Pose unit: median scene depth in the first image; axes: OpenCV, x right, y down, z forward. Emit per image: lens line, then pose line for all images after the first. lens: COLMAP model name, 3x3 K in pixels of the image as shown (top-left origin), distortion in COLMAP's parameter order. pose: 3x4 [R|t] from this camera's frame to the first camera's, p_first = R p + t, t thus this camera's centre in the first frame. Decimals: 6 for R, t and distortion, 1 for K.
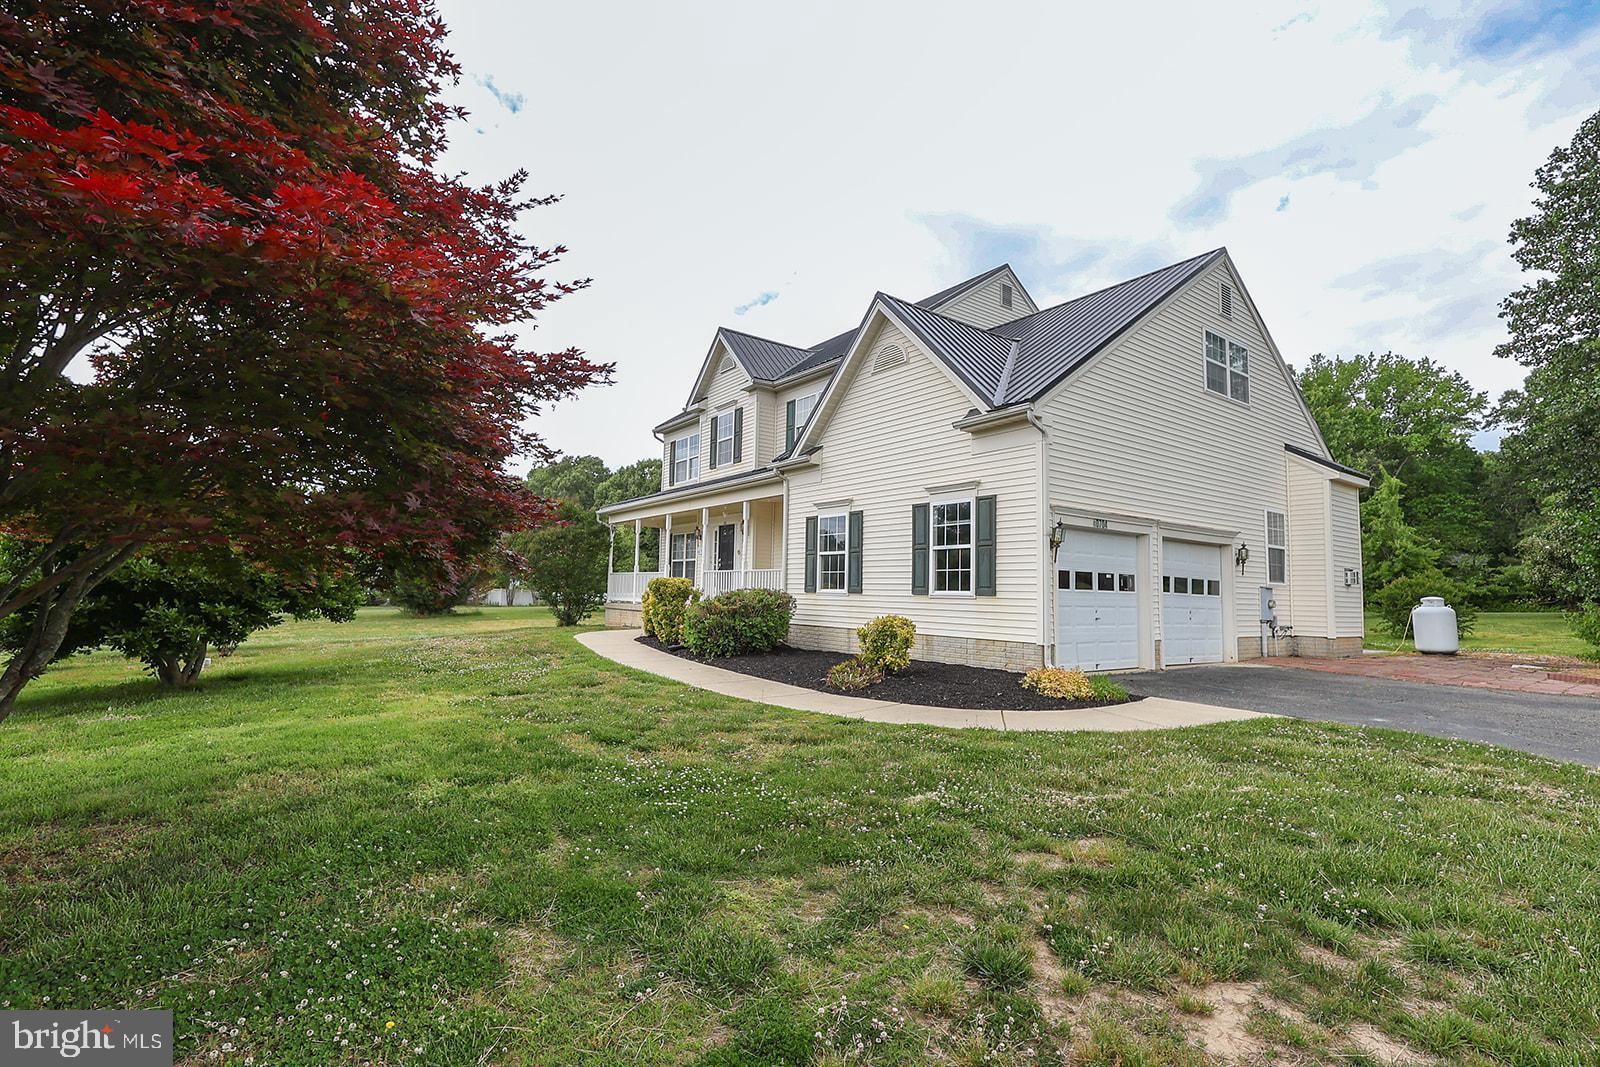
lens RADIAL K [[733.7, 0, 791.7], [0, 733.7, 541.1], [0, 0, 1]] dist [-0.007170, 0.003487]
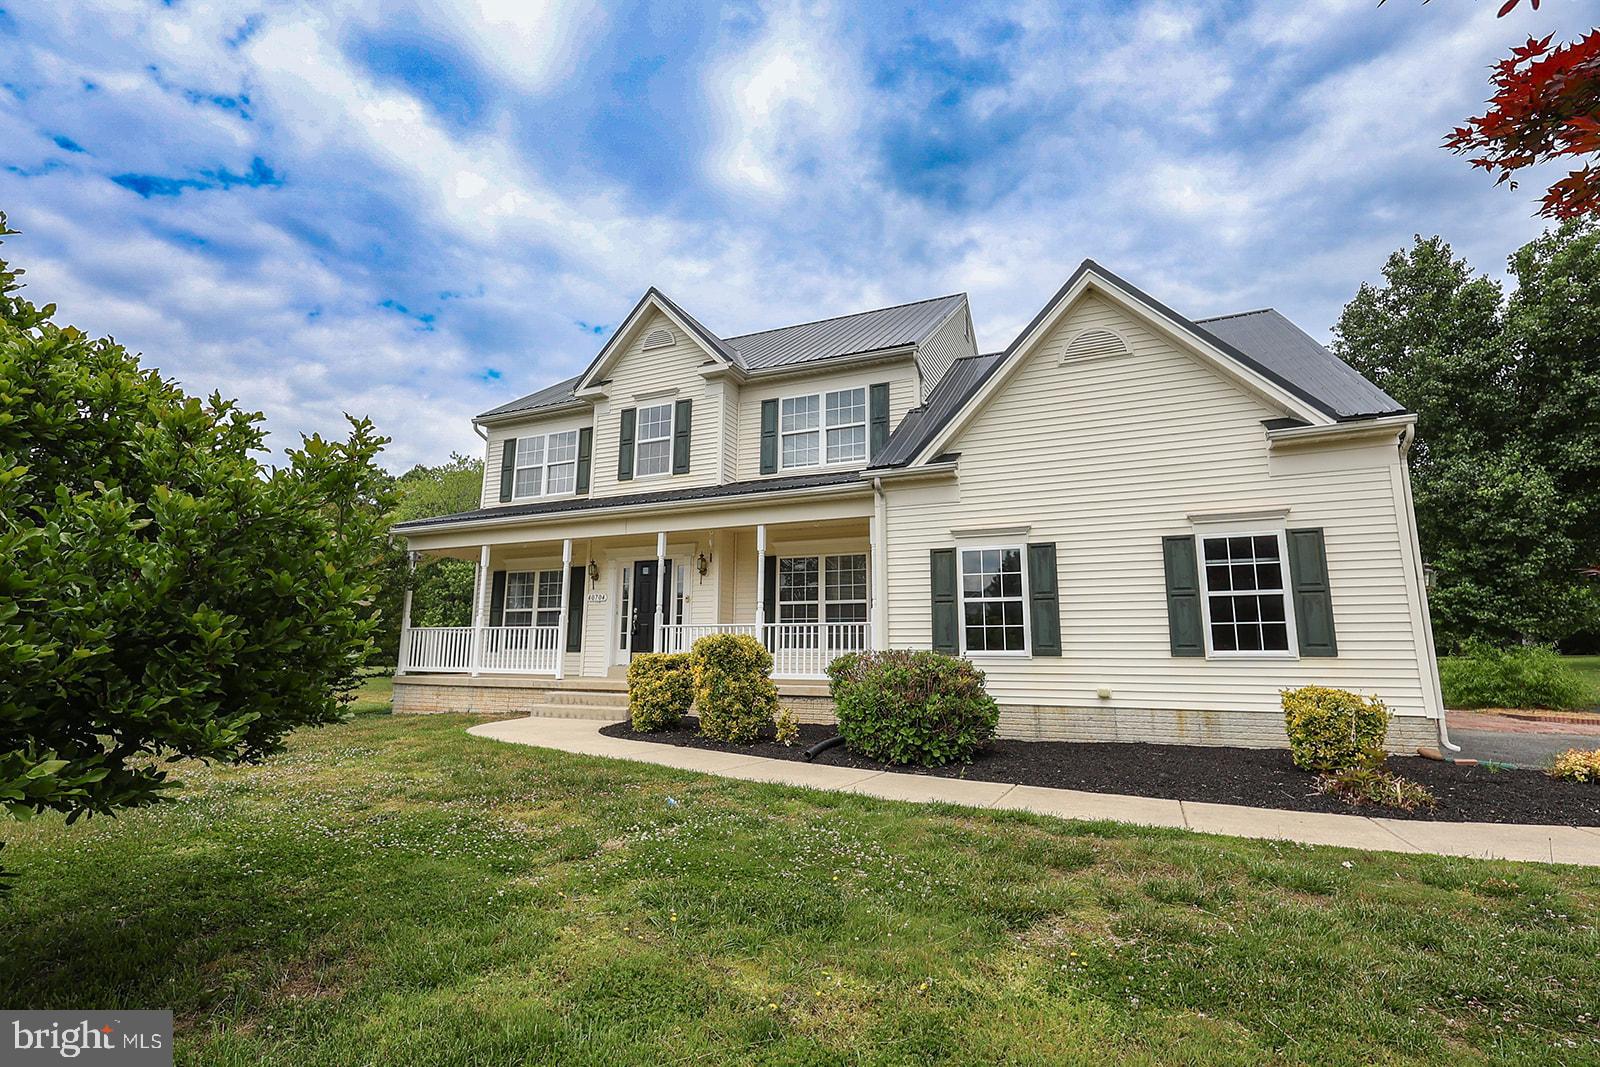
lens RADIAL K [[733.7, 0, 800.4], [0, 733.7, 535.7], [0, 0, 1]] dist [-0.007170, 0.003487]
pose [[0.859968, 0.072277, 0.505204, -0.460913], [-0.025601, 0.994784, -0.098741, 0.029102], [-0.509706, 0.071981, 0.857332, 0.461531]]
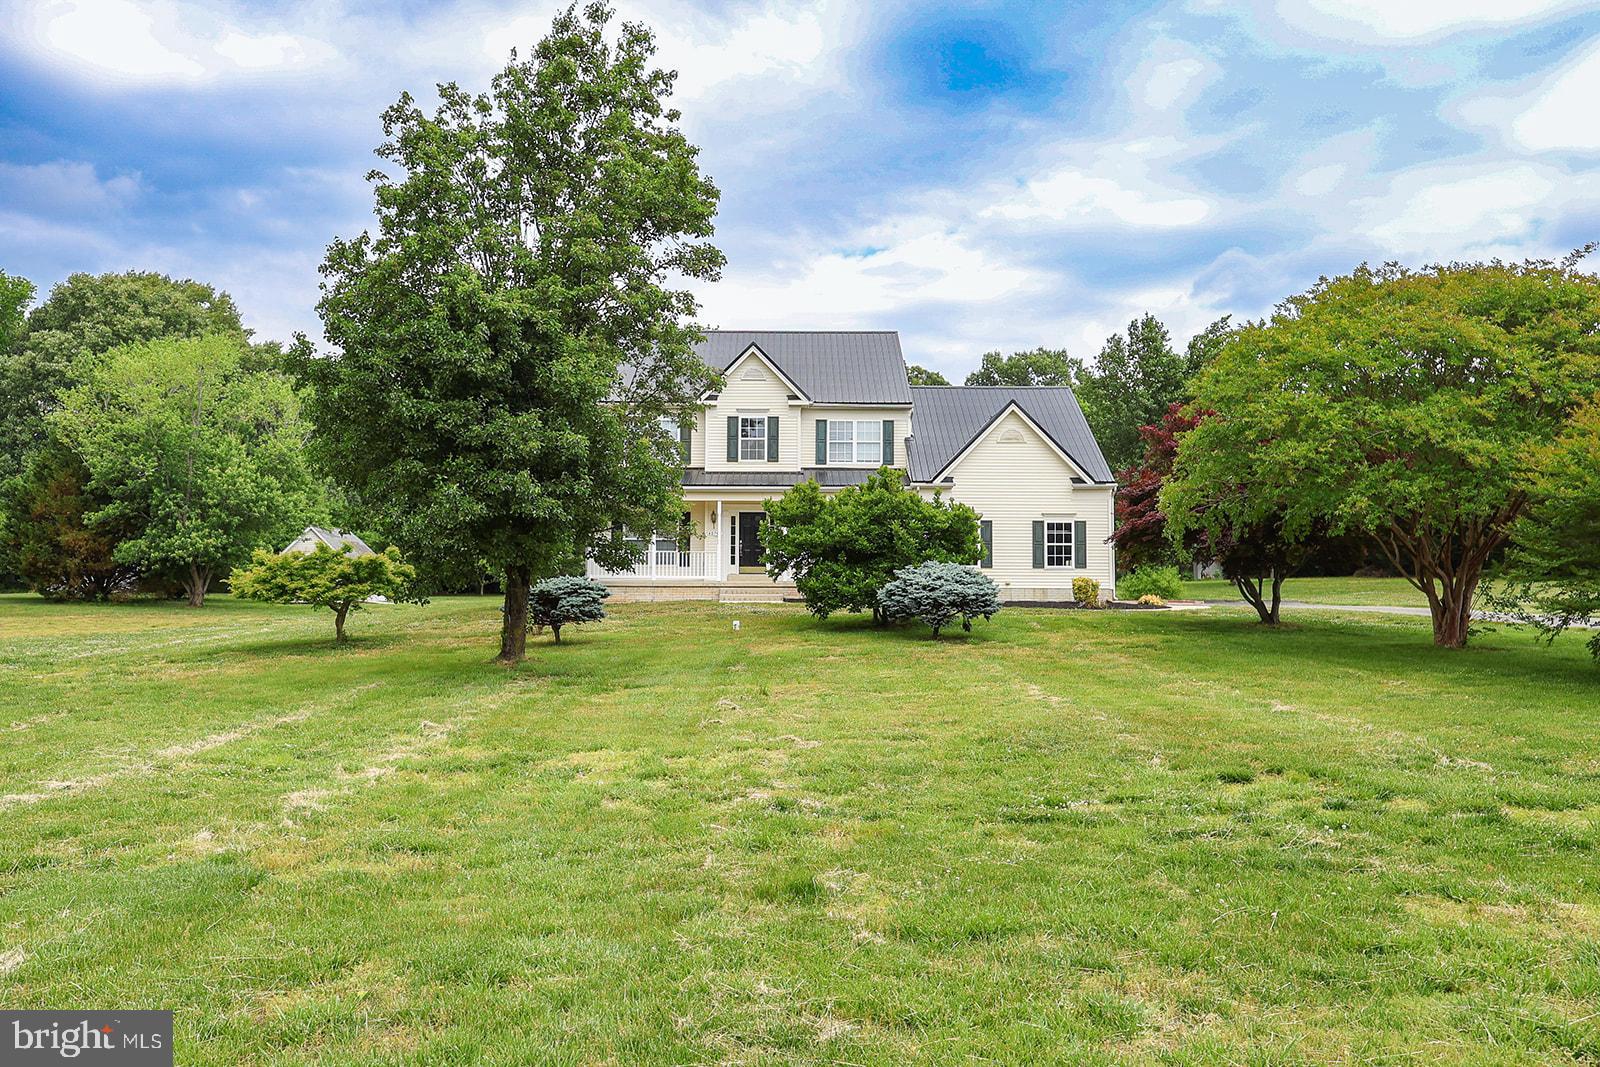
lens RADIAL K [[1281.8, 0, 792.2], [0, 1281.8, 538.9], [0, 0, 1]] dist [0.011167, -0.022486]
pose [[0.576296, 0.018109, 0.817040, -2.474856], [-0.048856, 0.998730, 0.012325, -0.011323], [-0.815779, -0.047020, 0.576449, -0.346383]]
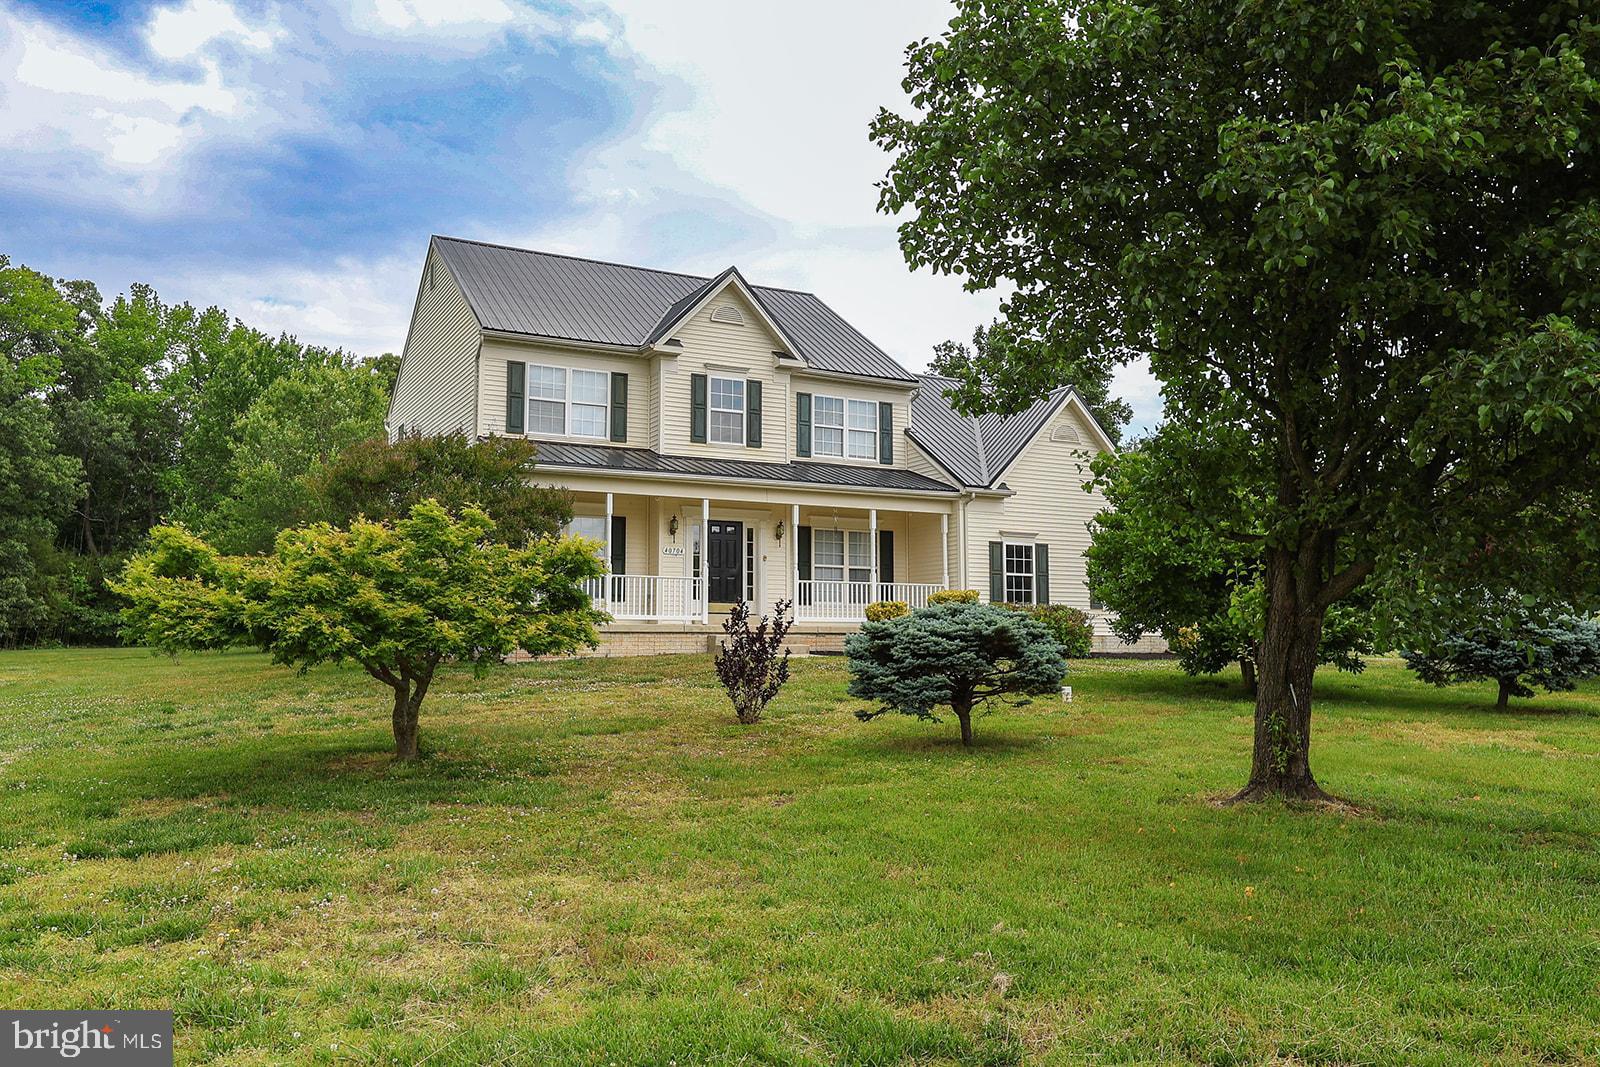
lens RADIAL K [[1245.2, 0, 800.5], [0, 1245.2, 530.8], [0, 0, 1]] dist [0.003228, 0.001996]
pose [[0.123239, 0.076001, 0.989463, -1.981459], [-0.064137, 0.995589, -0.068483, 0.105751], [-0.990302, -0.055022, 0.127570, 1.068607]]
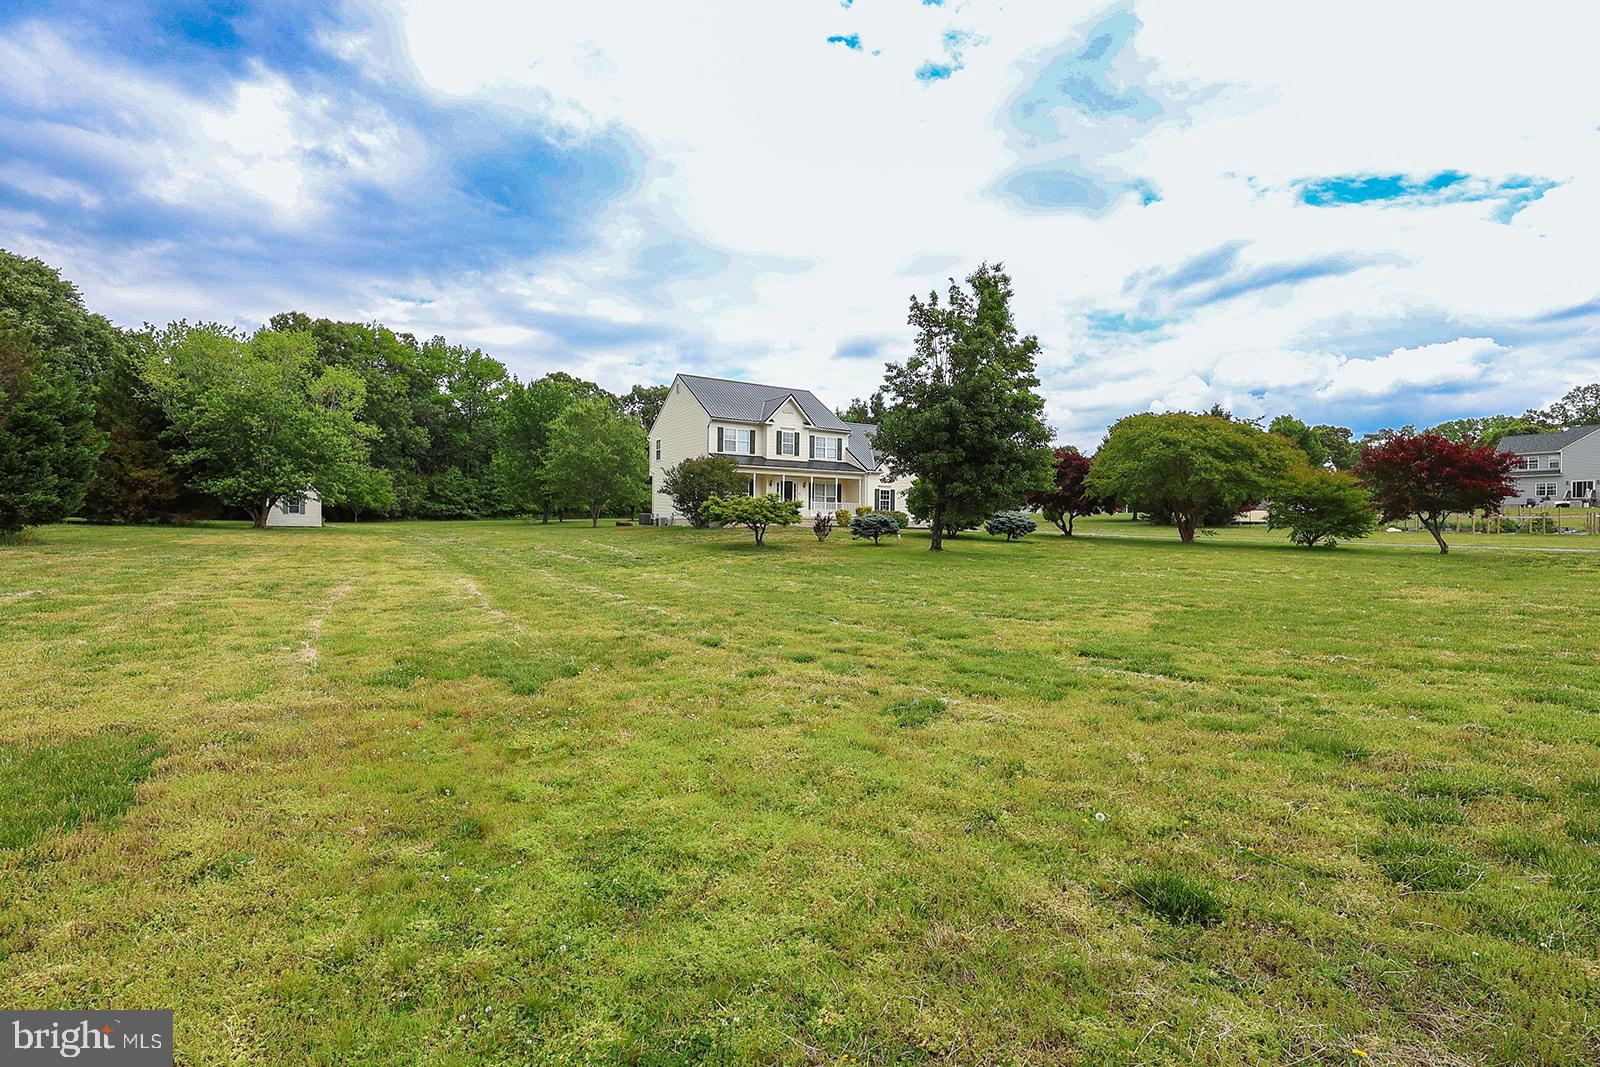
lens RADIAL K [[733.7, 0, 806.1], [0, 733.7, 528.7], [0, 0, 1]] dist [-0.007170, 0.003487]
pose [[0.042415, -0.018924, 0.998921, -3.408703], [-0.078361, 0.996678, 0.022209, 0.101385], [-0.996022, -0.079218, 0.040791, 1.188133]]
